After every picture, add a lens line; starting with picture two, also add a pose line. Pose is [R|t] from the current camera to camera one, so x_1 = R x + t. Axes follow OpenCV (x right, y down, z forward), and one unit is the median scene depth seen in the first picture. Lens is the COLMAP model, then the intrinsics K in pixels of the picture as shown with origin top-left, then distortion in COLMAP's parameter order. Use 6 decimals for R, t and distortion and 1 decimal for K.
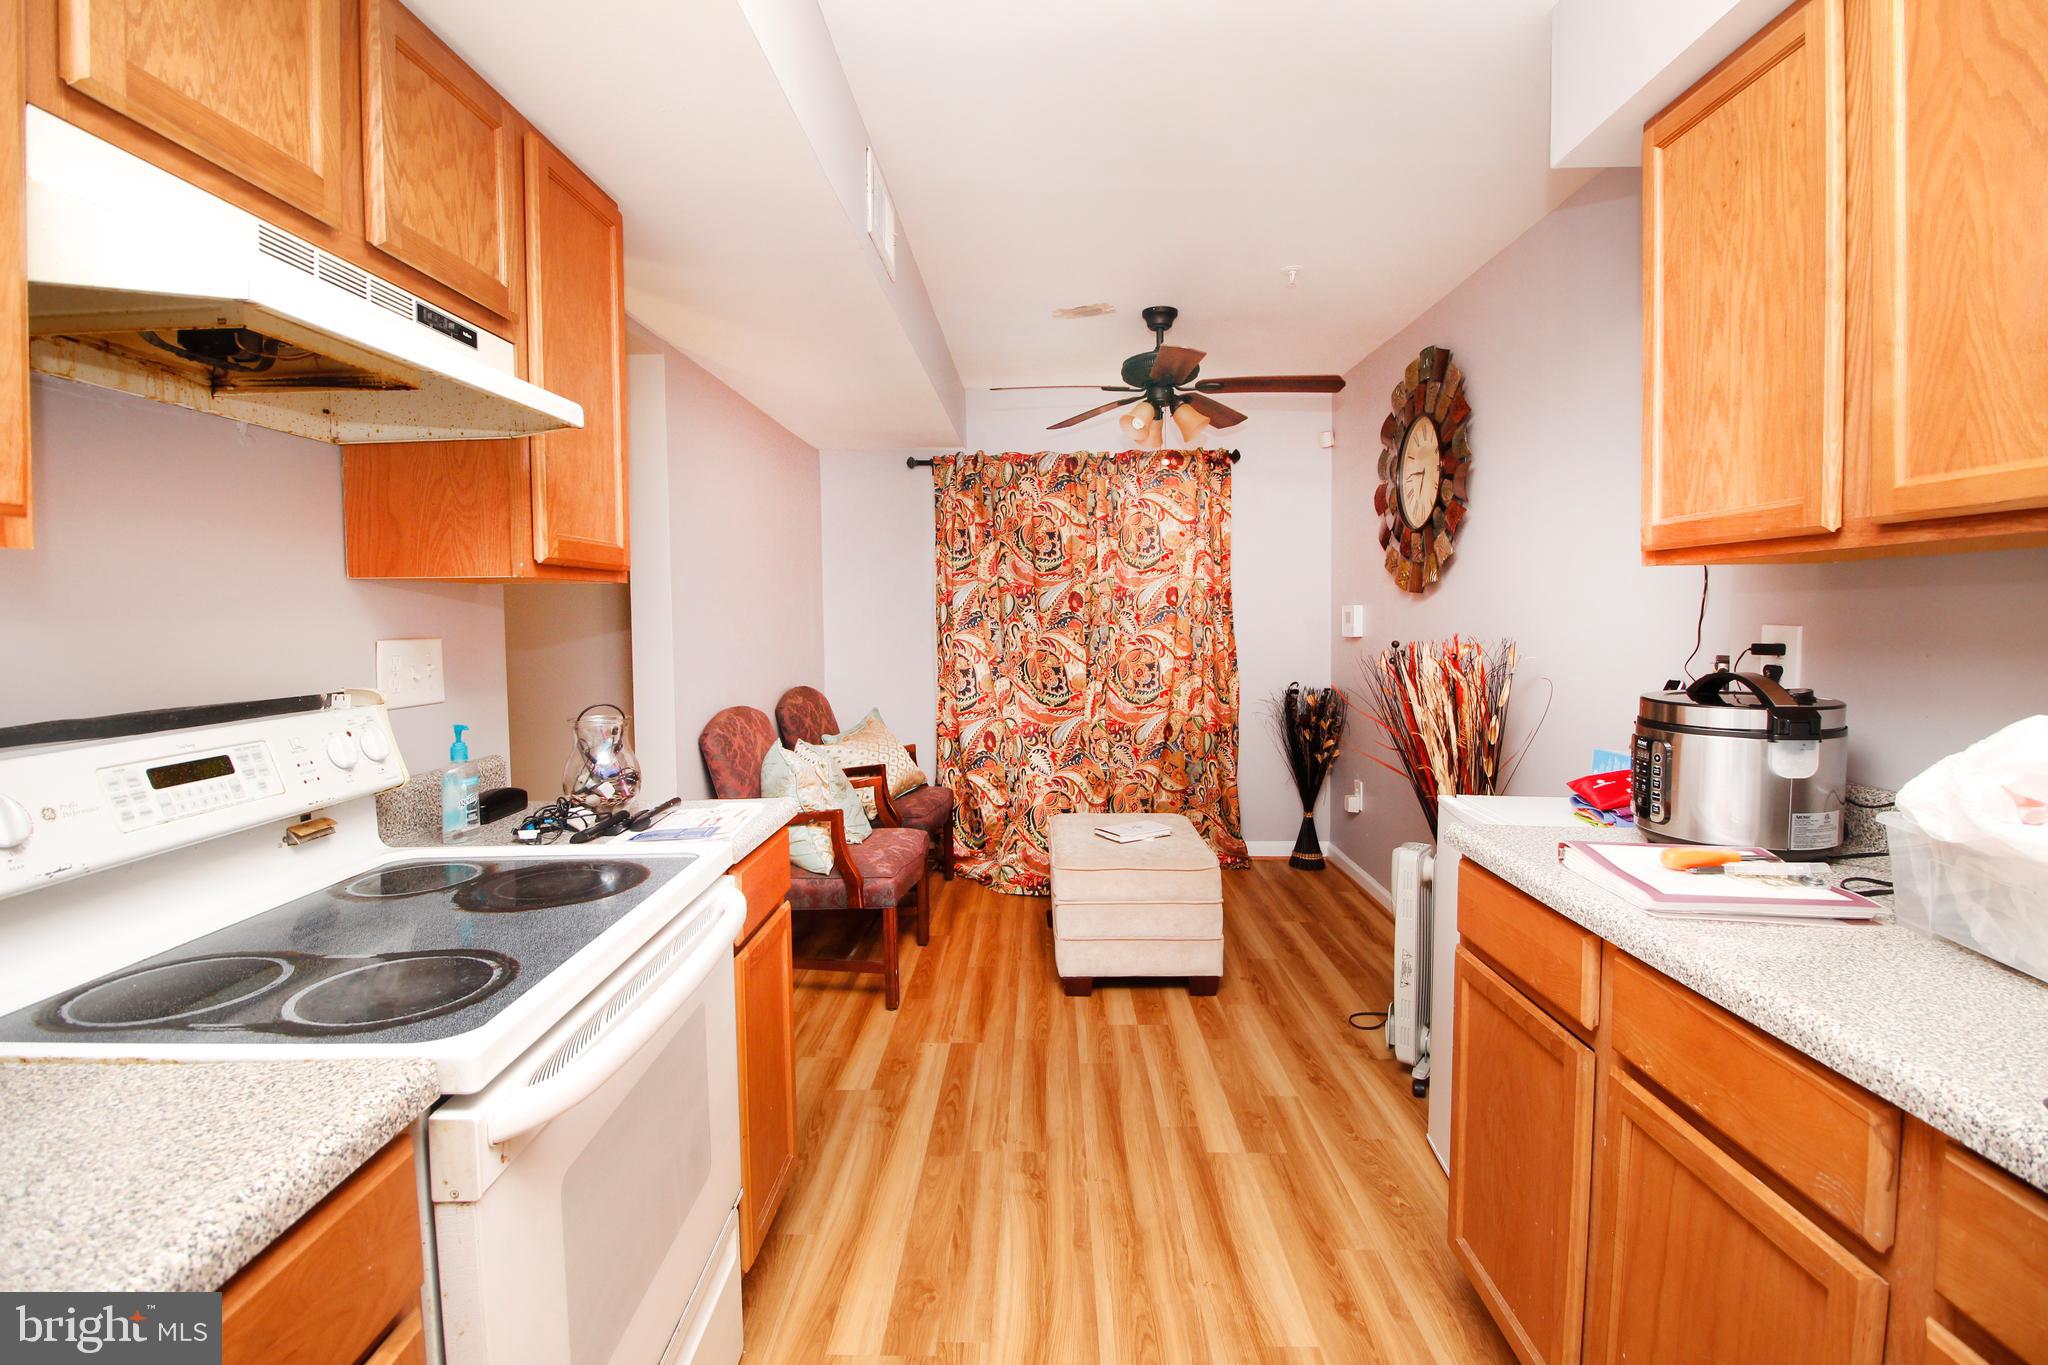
lens RADIAL K [[947.0, 0, 1025.9], [0, 947.0, 657.8], [0, 0, 1]] dist [0.001184, -0.013738]
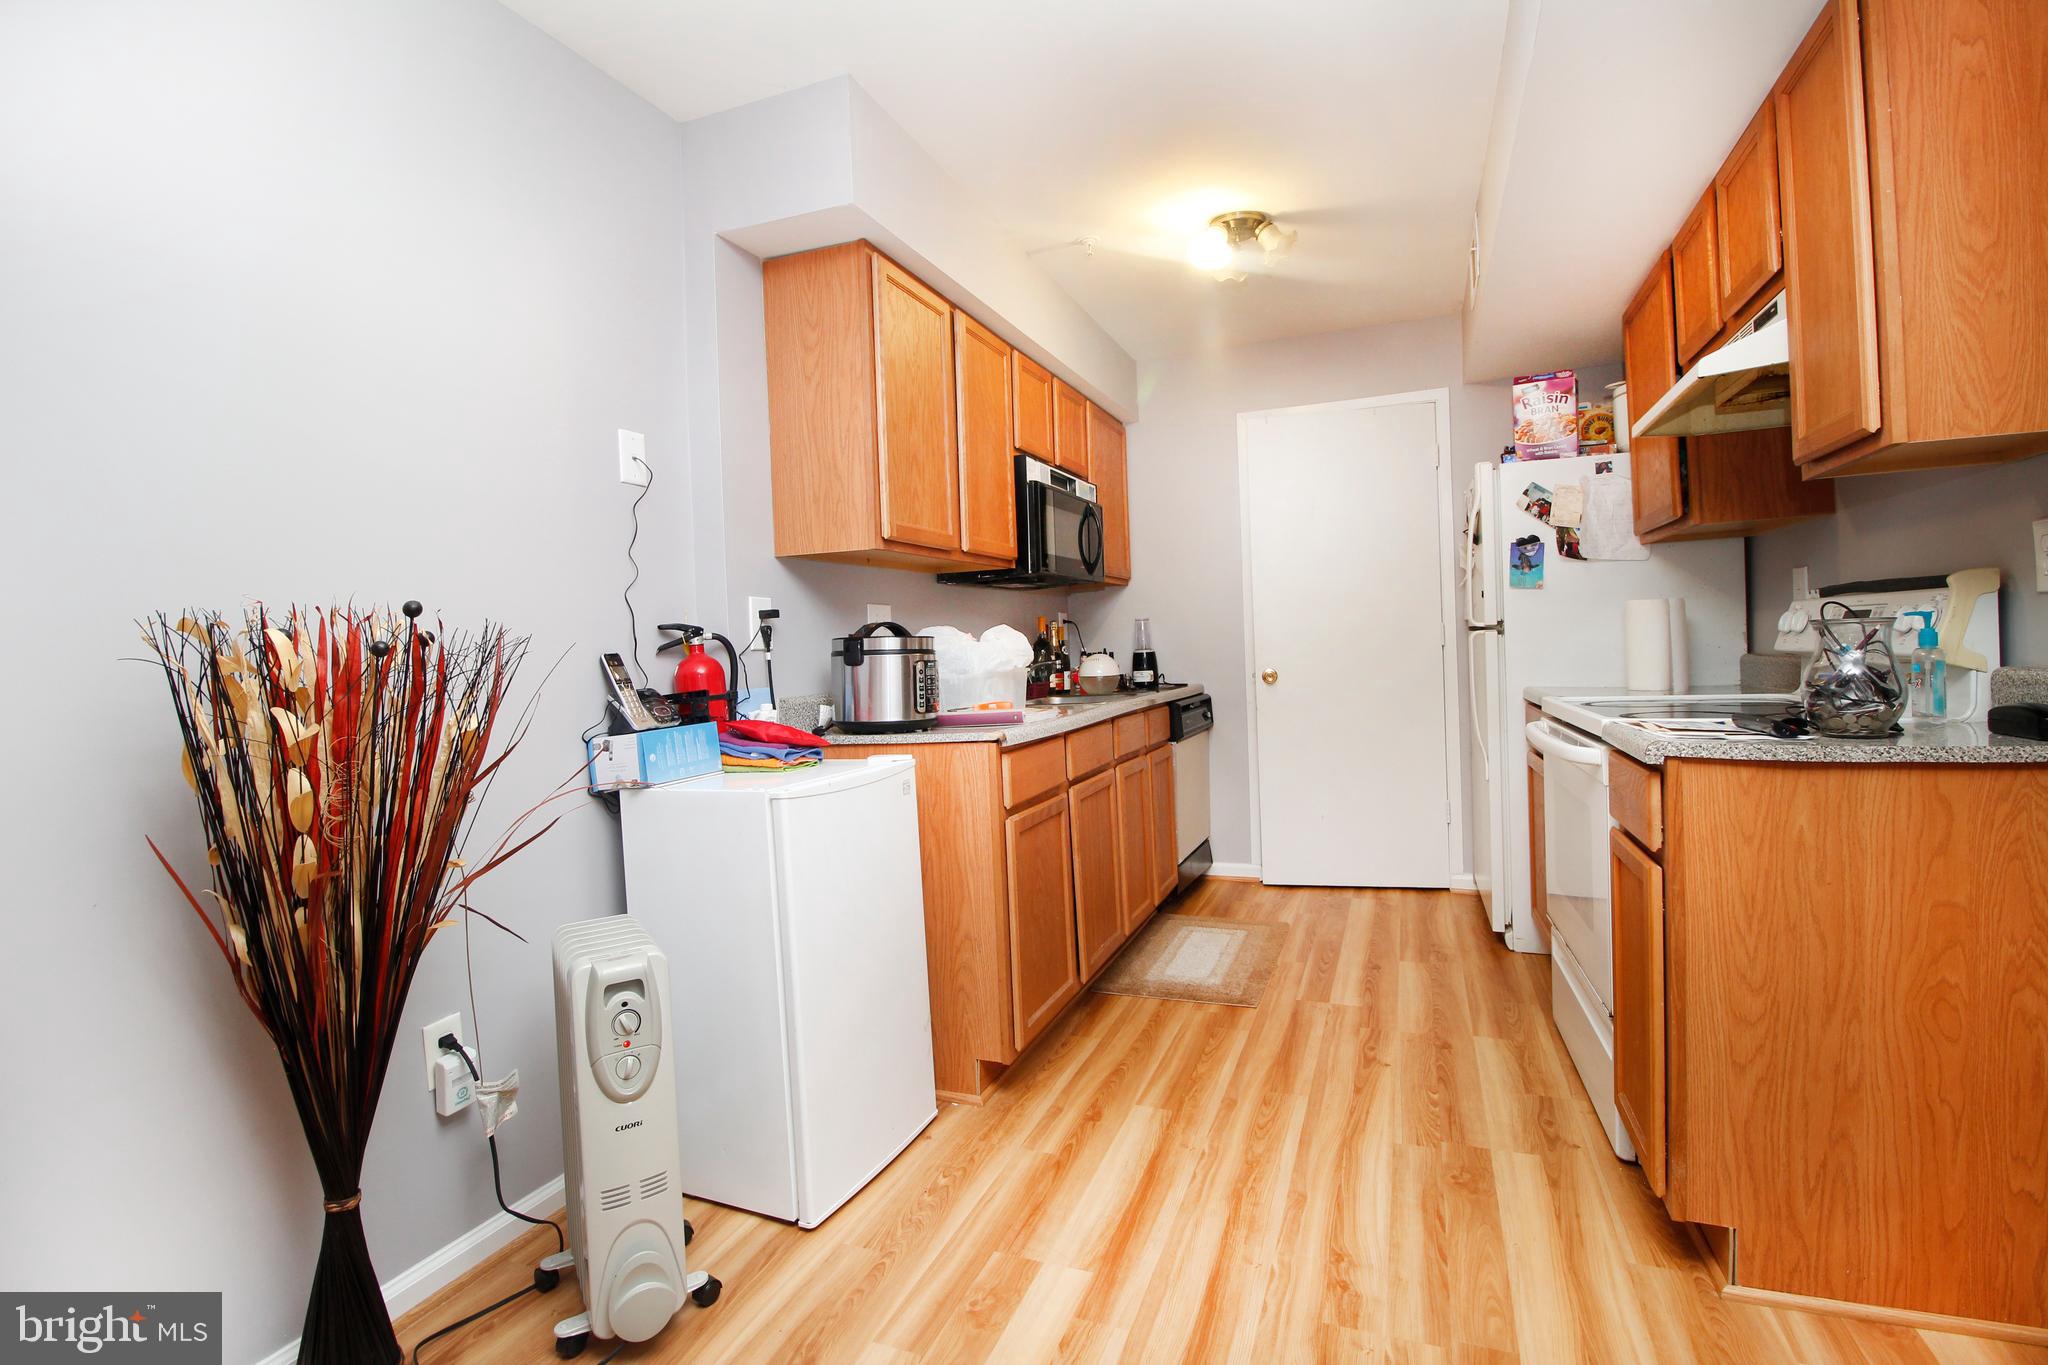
lens RADIAL K [[947.0, 0, 1025.9], [0, 947.0, 657.8], [0, 0, 1]] dist [0.001184, -0.013738]
pose [[-0.933661, 0.043452, 0.355513, -0.023928], [0.066219, 0.996443, 0.052118, 0.003048], [-0.351984, 0.072203, -0.933217, 0.976295]]
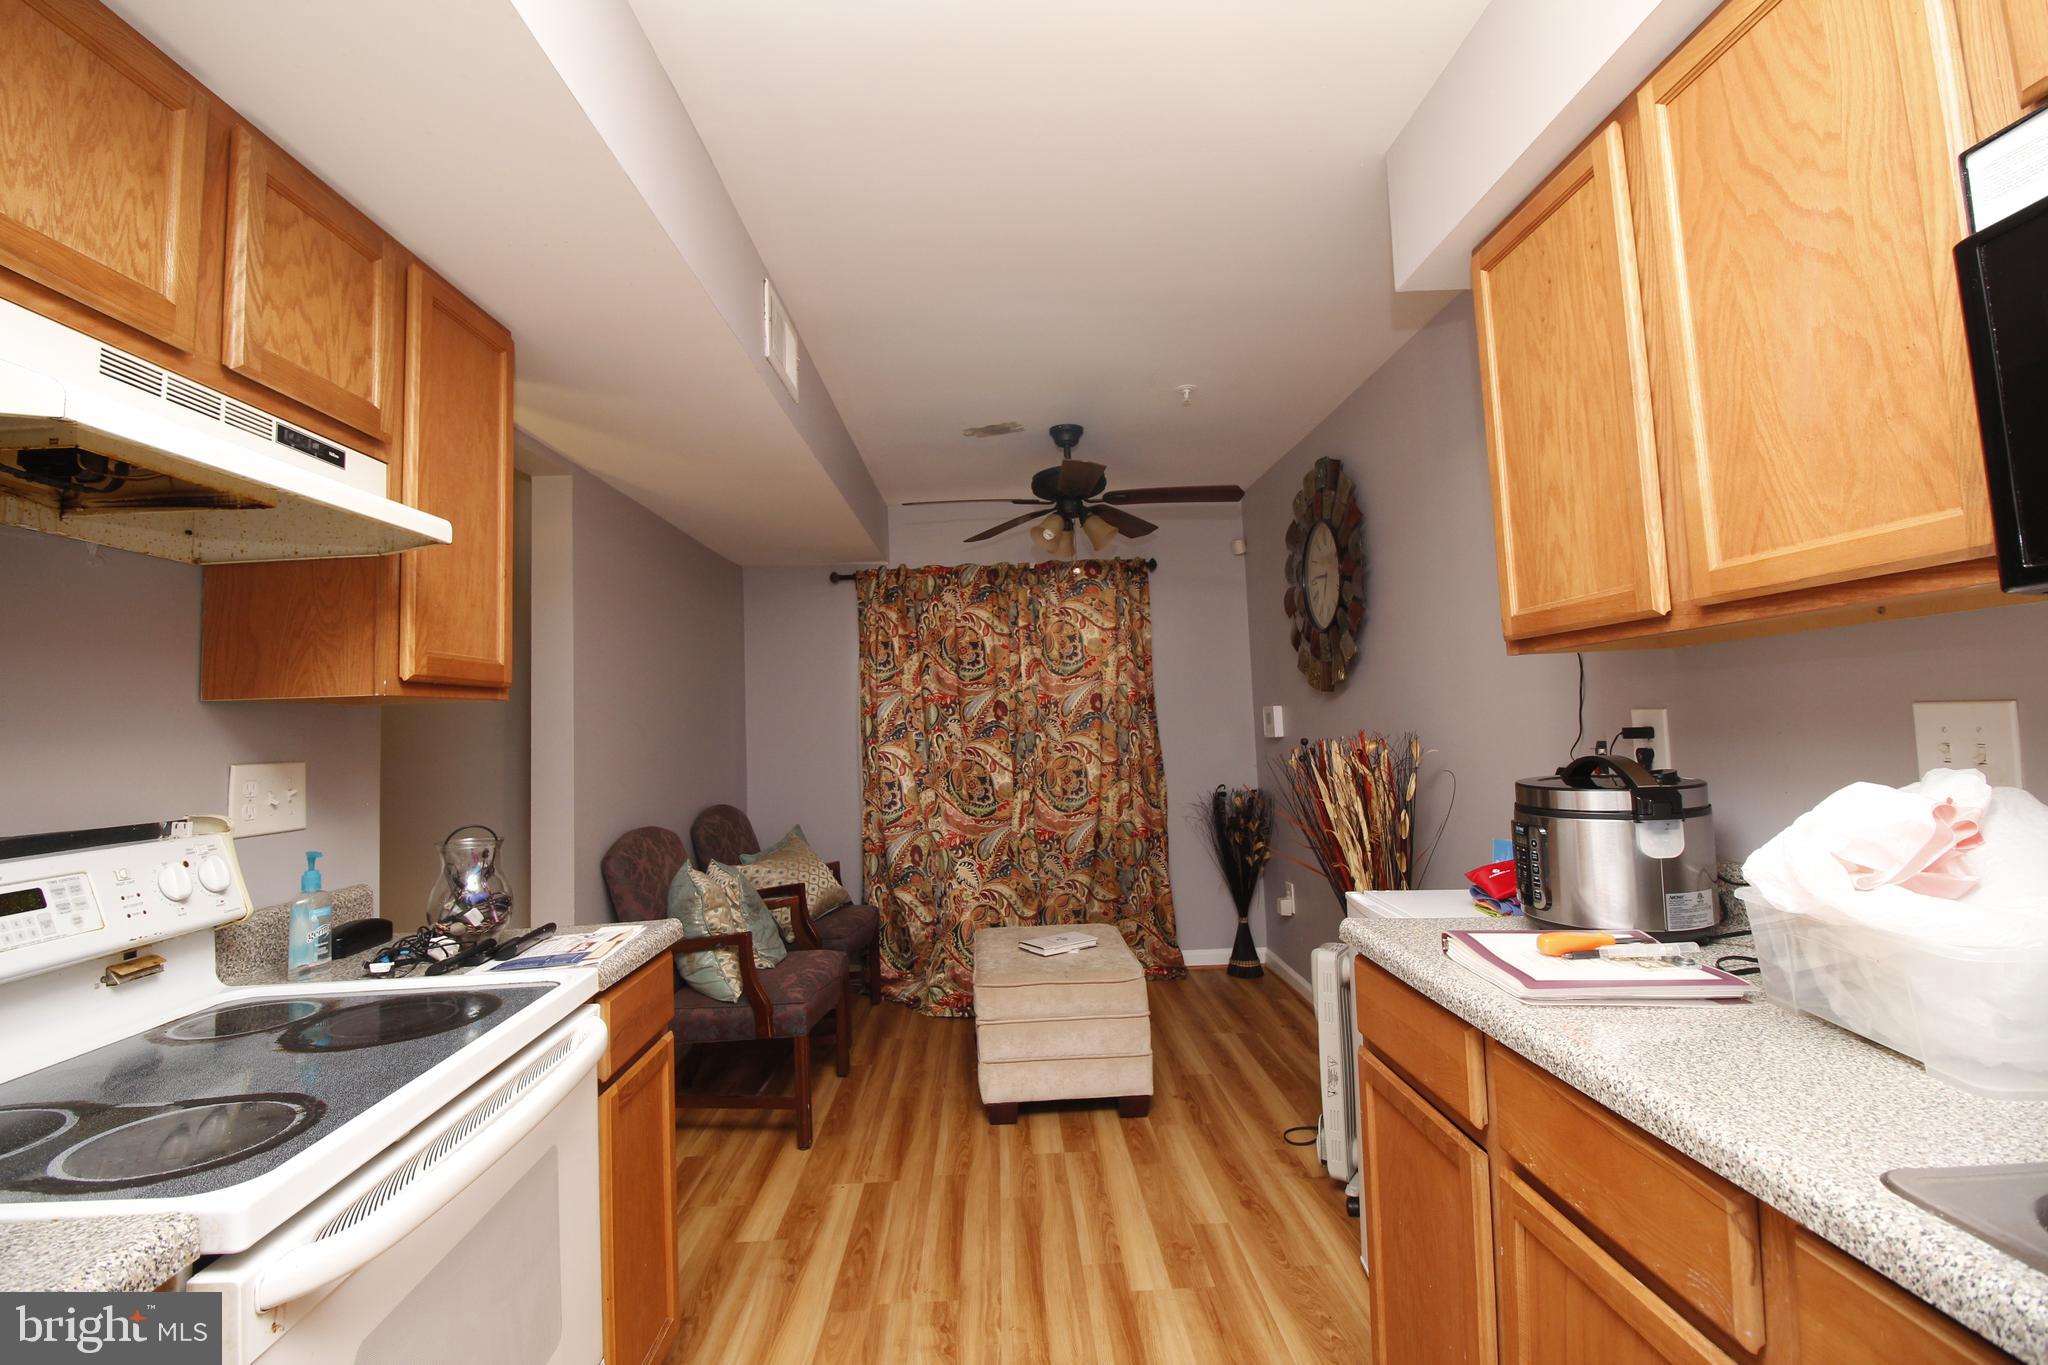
lens RADIAL K [[946.9, 0, 1019.0], [0, 946.9, 652.2], [0, 0, 1]] dist [0.001947, -0.015096]
pose [[0.998446, -0.024860, 0.049881, 0.029431], [0.030850, 0.991909, -0.123144, 0.004429], [-0.046416, 0.124491, 0.991134, 0.000086]]
